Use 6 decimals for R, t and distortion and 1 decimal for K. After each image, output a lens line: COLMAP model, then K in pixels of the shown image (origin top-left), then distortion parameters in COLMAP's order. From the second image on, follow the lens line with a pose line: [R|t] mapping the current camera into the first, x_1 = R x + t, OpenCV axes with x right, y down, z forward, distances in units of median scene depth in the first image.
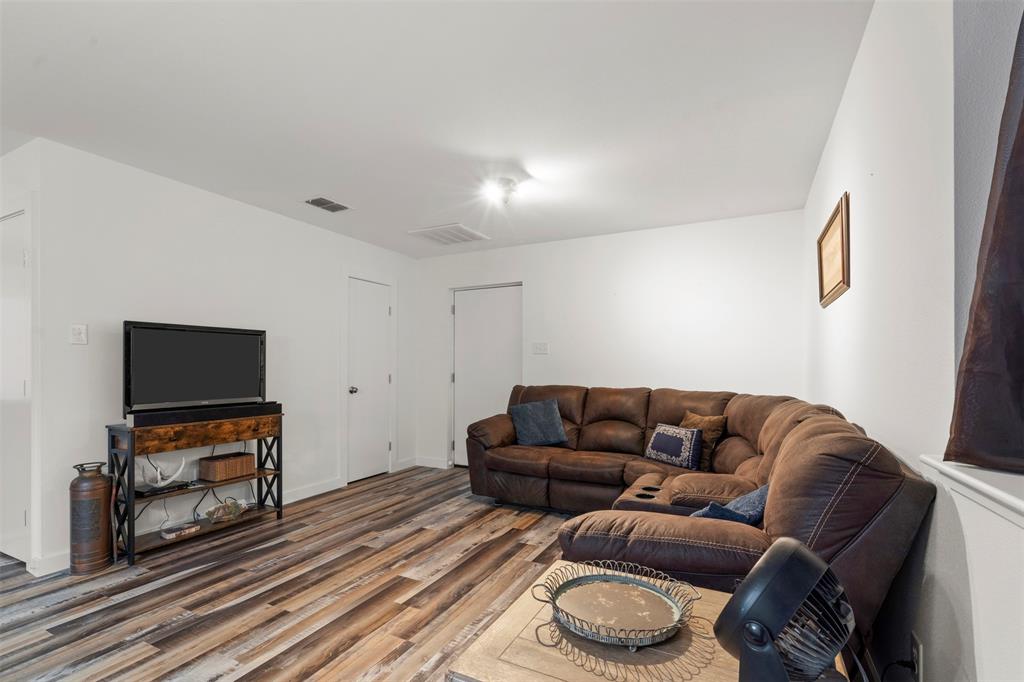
lens RADIAL K [[469.4, 0, 509.3], [0, 469.4, 371.3], [0, 0, 1]] dist [-0.002649, -0.000414]
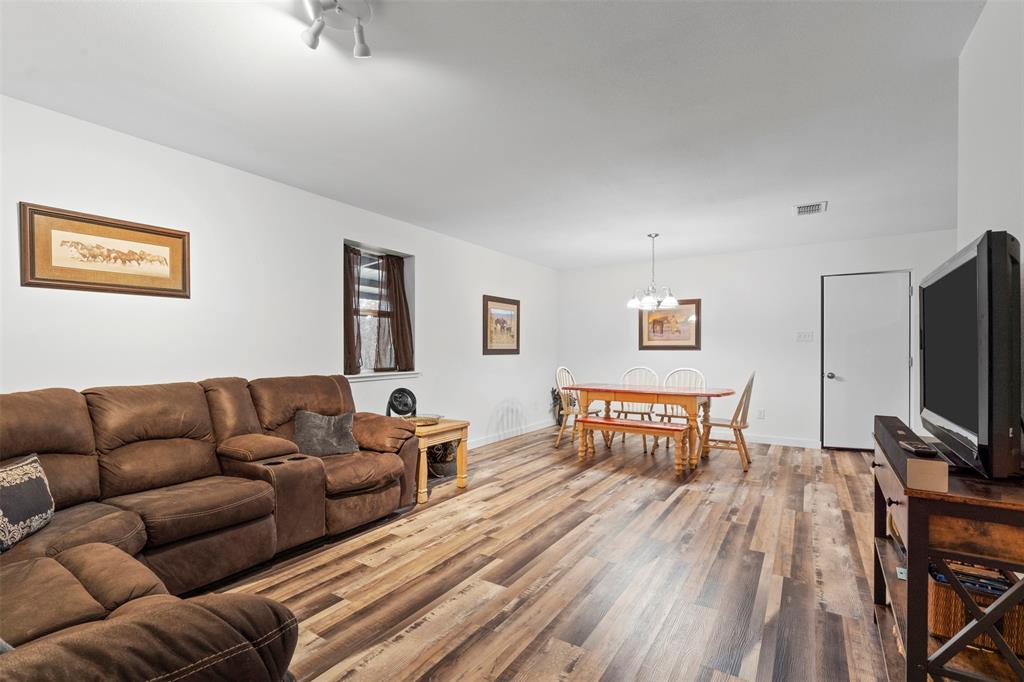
lens RADIAL K [[474.3, 0, 509.5], [0, 474.3, 346.2], [0, 0, 1]] dist [-0.009482, 0.001076]
pose [[-0.995356, 0.004881, 0.096138, -0.295836], [0.004675, 0.999986, -0.002371, -0.014957], [-0.096148, -0.001910, -0.995365, 1.697014]]
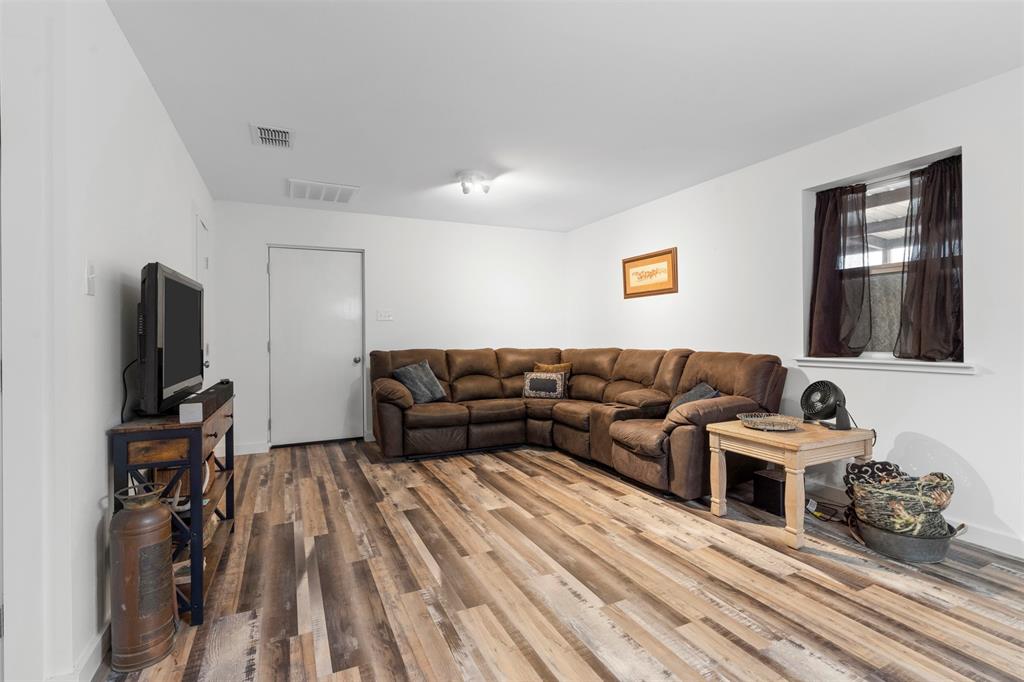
lens RADIAL K [[474.3, 0, 509.5], [0, 474.3, 346.2], [0, 0, 1]] dist [-0.009482, 0.001076]
pose [[0.614425, -0.028216, 0.788470, -1.009636], [0.016609, 0.999601, 0.022828, -0.000567], [-0.788800, -0.000931, 0.614649, 0.207082]]
